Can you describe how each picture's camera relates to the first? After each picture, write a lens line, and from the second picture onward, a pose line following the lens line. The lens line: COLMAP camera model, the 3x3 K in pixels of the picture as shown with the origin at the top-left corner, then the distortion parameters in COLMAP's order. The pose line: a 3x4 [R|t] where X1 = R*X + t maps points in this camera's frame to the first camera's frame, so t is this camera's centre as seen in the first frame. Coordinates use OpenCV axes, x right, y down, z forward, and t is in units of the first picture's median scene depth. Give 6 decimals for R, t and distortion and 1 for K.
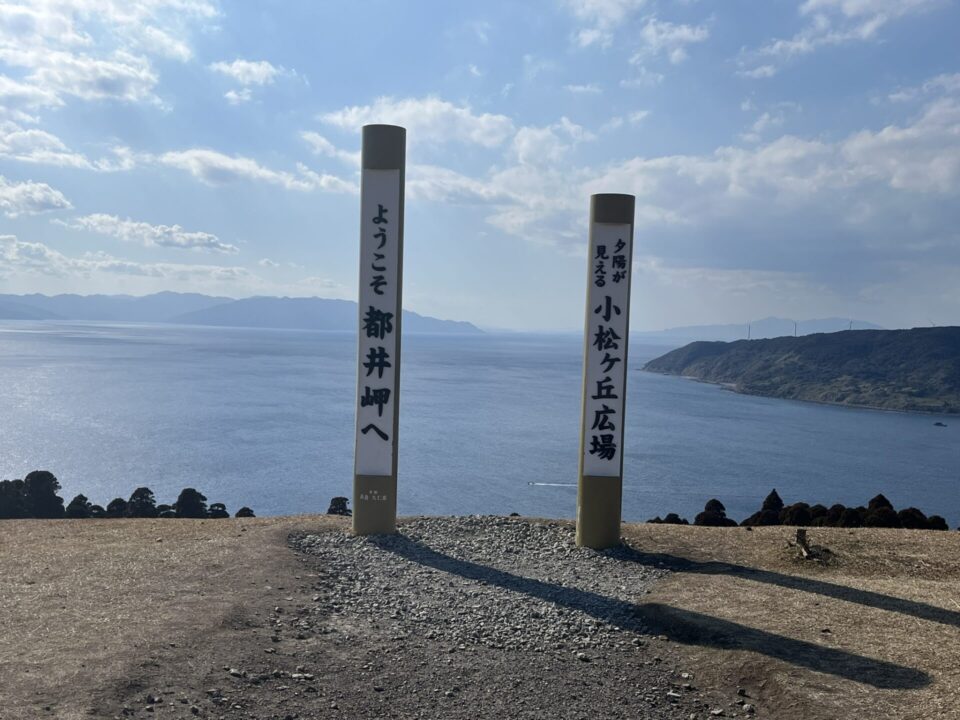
lens RADIAL K [[750.0, 0, 480.2], [0, 750.0, 358.9], [0, 0, 1]] dist [0.047600, 0.005432]
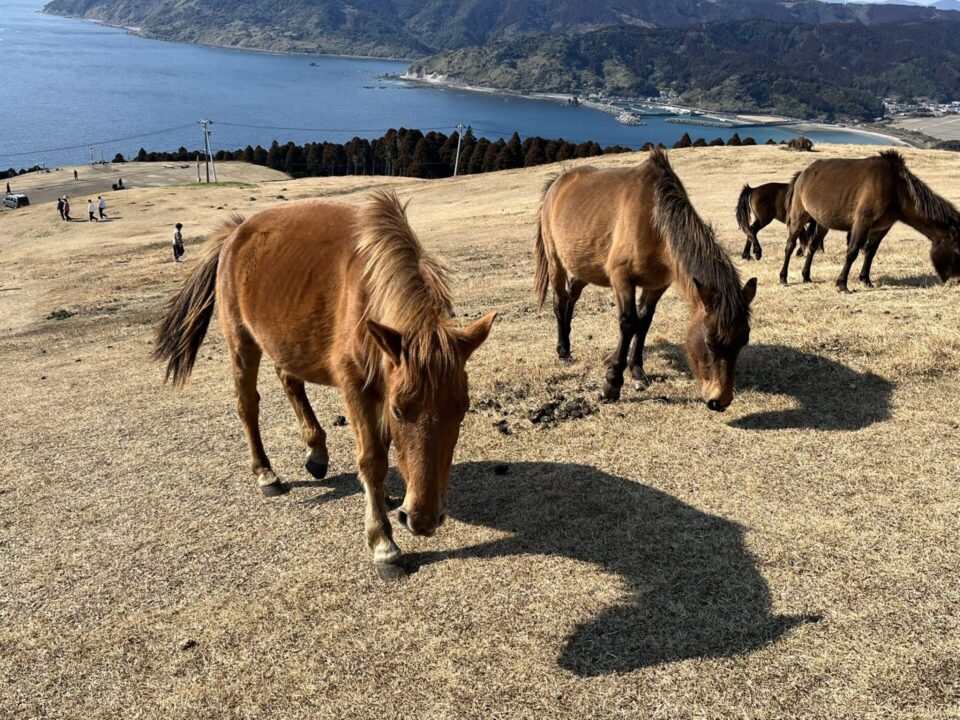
lens RADIAL K [[750.0, 0, 480.7], [0, 750.0, 358.6], [0, 0, 1]] dist [0.047600, 0.005432]
pose [[0.764011, -0.232037, 0.602035, -0.057092], [-0.071020, 0.897179, 0.435919, -0.048873], [-0.641283, -0.375803, 0.668976, -0.217084]]
